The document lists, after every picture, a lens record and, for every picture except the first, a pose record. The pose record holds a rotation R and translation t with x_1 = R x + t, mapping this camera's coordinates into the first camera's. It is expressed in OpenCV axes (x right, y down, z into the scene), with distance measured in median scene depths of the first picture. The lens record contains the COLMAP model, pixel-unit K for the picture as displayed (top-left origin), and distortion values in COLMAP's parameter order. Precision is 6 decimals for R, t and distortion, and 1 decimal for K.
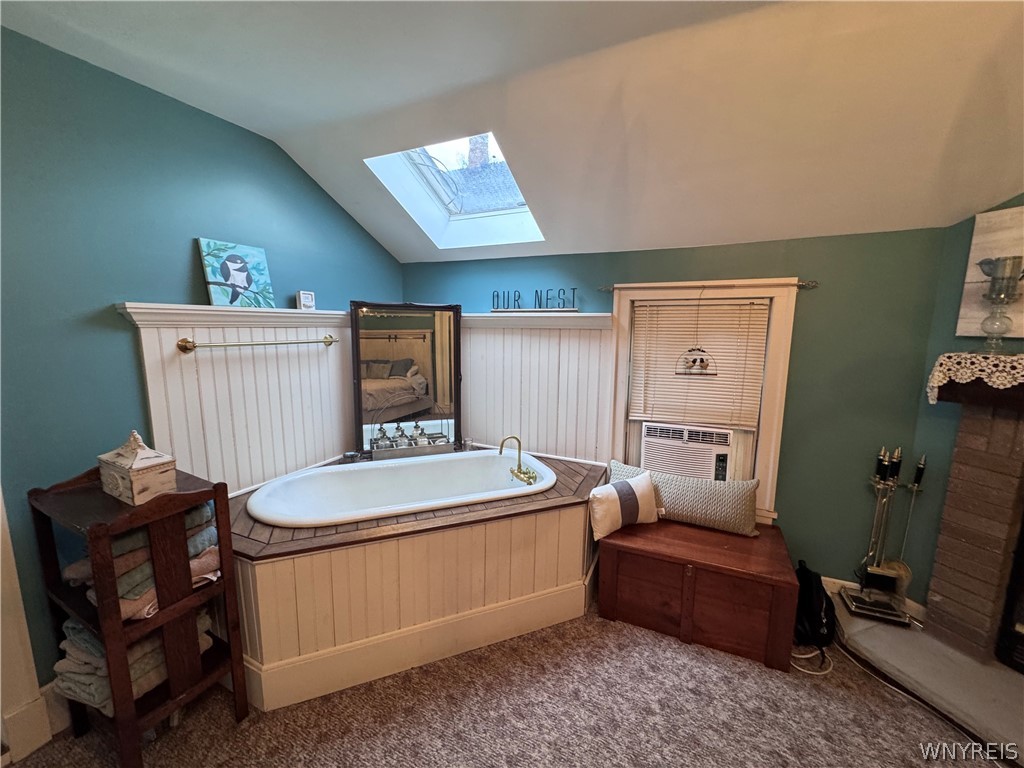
lens RADIAL K [[408.3, 0, 511.4], [0, 408.3, 384.0], [0, 0, 1]] dist [-0.003968, 0.000511]
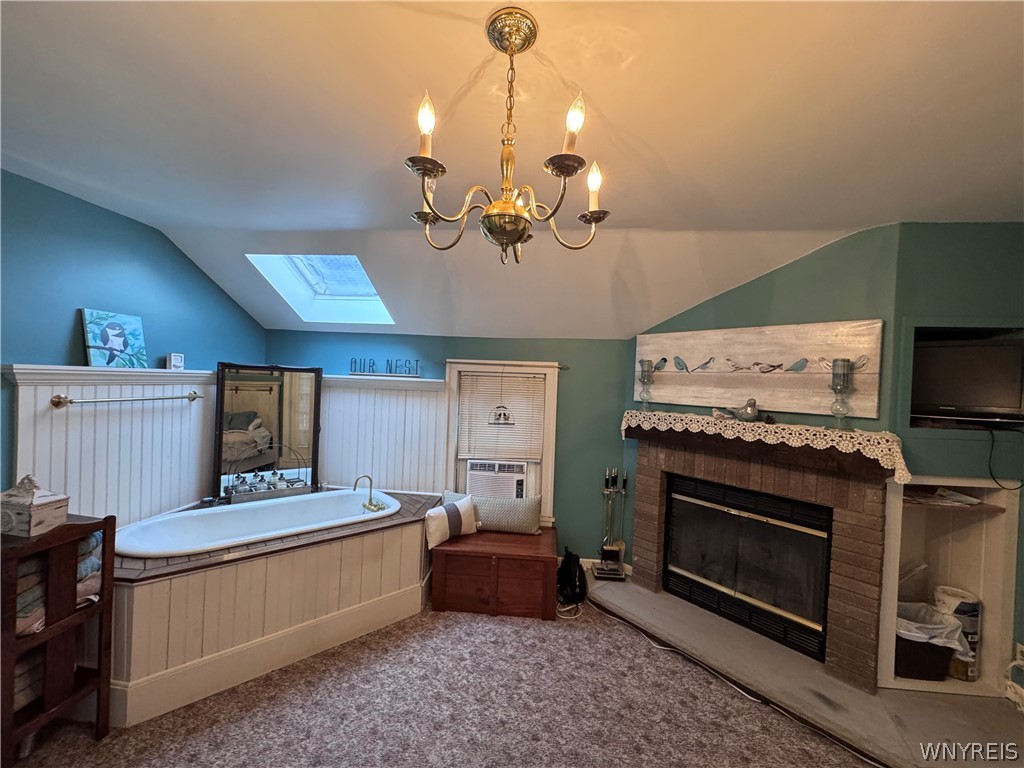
lens RADIAL K [[408.3, 0, 512.3], [0, 408.3, 384.3], [0, 0, 1]] dist [-0.003968, 0.000511]
pose [[0.939842, 0.025221, 0.340678, -0.008851], [0.018306, 0.992120, -0.123950, 0.019591], [-0.341119, 0.122730, 0.931974, -0.447854]]
